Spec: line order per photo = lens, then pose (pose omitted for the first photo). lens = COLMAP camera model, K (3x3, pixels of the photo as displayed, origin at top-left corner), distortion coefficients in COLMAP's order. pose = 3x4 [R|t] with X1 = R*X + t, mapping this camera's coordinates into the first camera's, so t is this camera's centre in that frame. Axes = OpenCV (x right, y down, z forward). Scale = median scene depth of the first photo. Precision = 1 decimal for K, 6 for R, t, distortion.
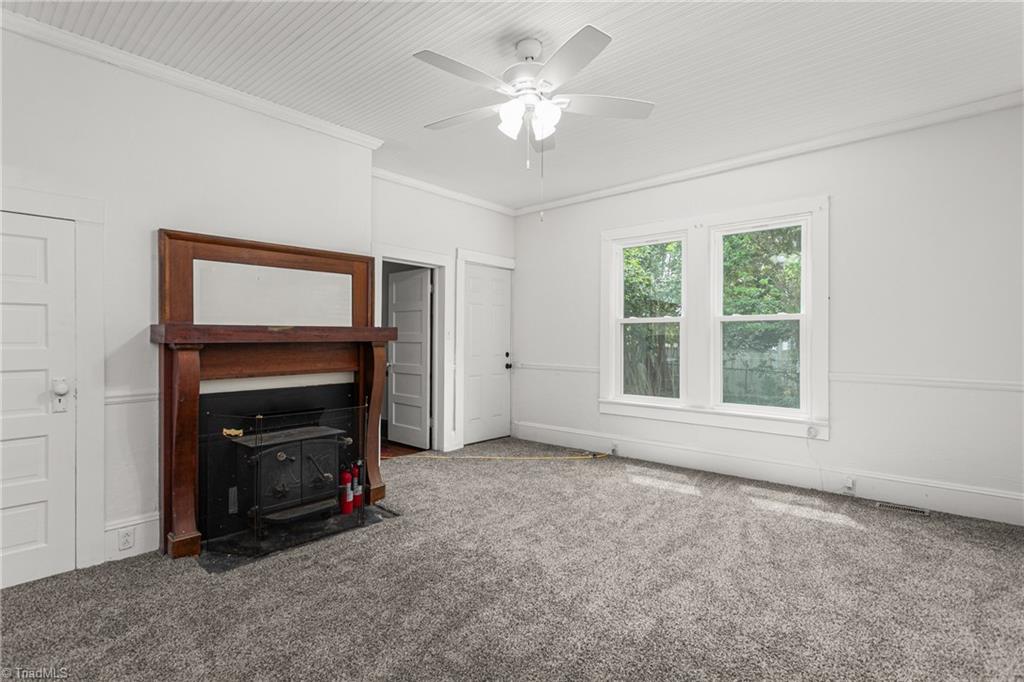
lens RADIAL K [[498.7, 0, 514.3], [0, 498.7, 340.6], [0, 0, 1]] dist [0.005194, 0.001788]
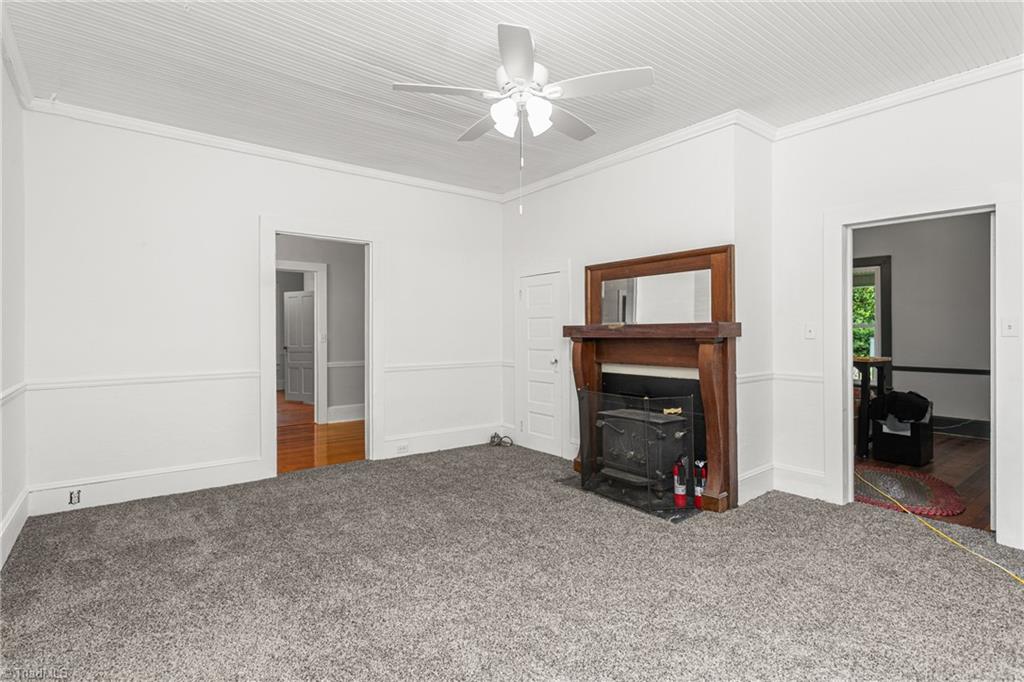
lens RADIAL K [[498.7, 0, 513.3], [0, 498.7, 334.4], [0, 0, 1]] dist [0.005194, 0.001788]
pose [[-0.172488, 0.002269, -0.985009, 0.785813], [-0.003149, 0.999991, 0.002855, -0.007133], [0.985007, 0.003594, -0.172480, 0.902309]]
